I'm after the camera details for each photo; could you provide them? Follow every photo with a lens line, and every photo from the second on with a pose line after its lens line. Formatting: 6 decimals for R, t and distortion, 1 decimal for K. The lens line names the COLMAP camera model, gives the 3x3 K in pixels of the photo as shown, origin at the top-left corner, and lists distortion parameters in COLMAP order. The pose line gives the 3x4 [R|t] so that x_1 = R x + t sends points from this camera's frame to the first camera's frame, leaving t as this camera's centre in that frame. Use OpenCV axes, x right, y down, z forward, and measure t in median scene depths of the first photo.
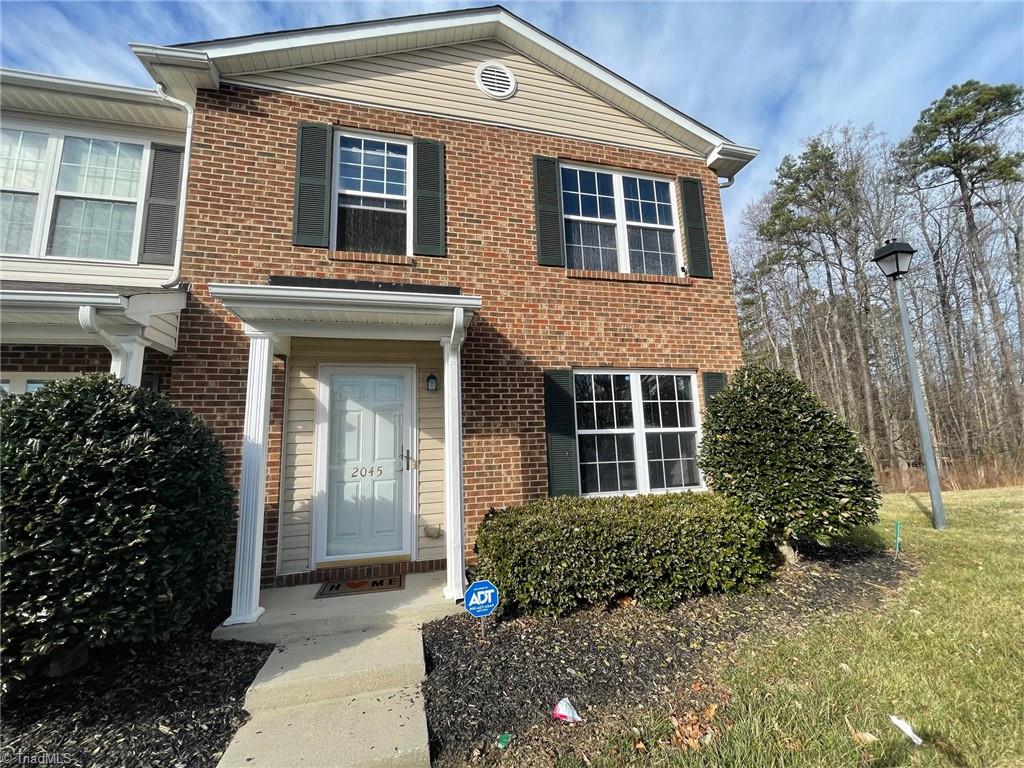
lens RADIAL K [[414.2, 0, 518.1], [0, 414.2, 381.2], [0, 0, 1]] dist [-0.000613, 0.000712]
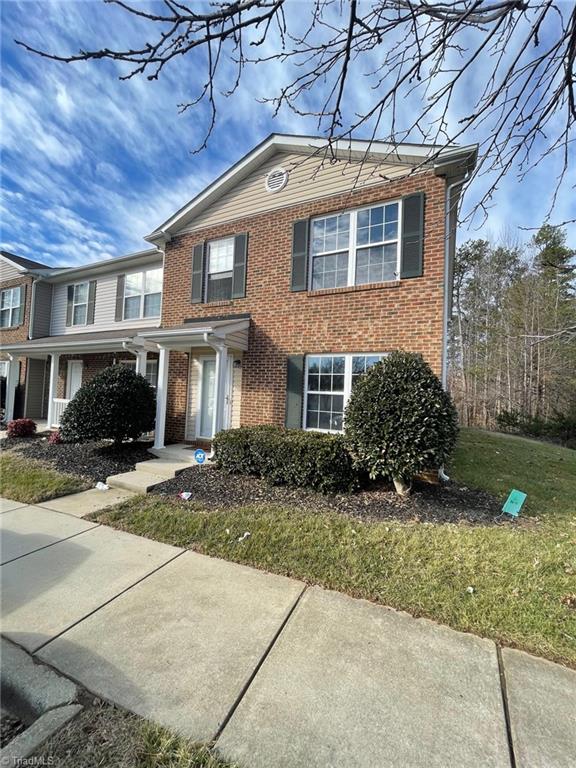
lens RADIAL K [[310.7, 0, 290.3], [0, 310.7, 384.7], [0, 0, 1]] dist [-0.000613, 0.000712]
pose [[0.758608, 0.047385, -0.649822, 0.907136], [0.033899, 0.993131, 0.111993, -0.050275], [0.650665, -0.106987, 0.751790, 0.008667]]
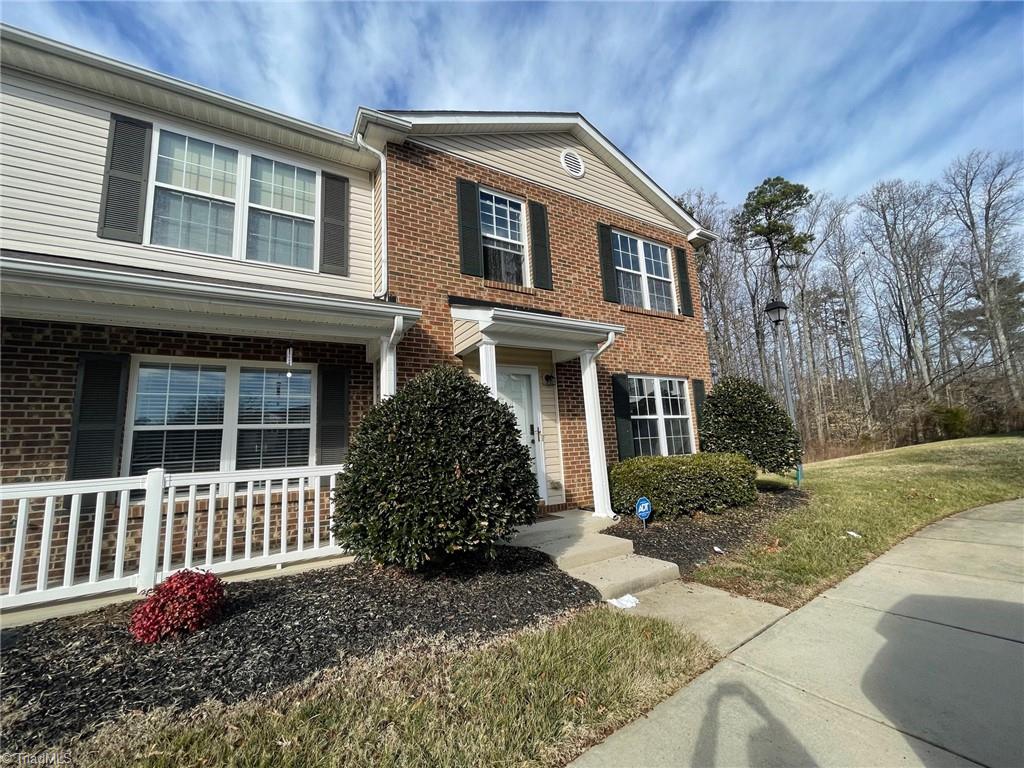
lens RADIAL K [[414.2, 0, 515.4], [0, 414.2, 382.5], [0, 0, 1]] dist [-0.000613, 0.000712]
pose [[0.955435, 0.028829, 0.293790, -0.670776], [-0.024629, 0.999535, -0.017987, 0.036695], [-0.294171, 0.009950, 0.955701, -0.279442]]
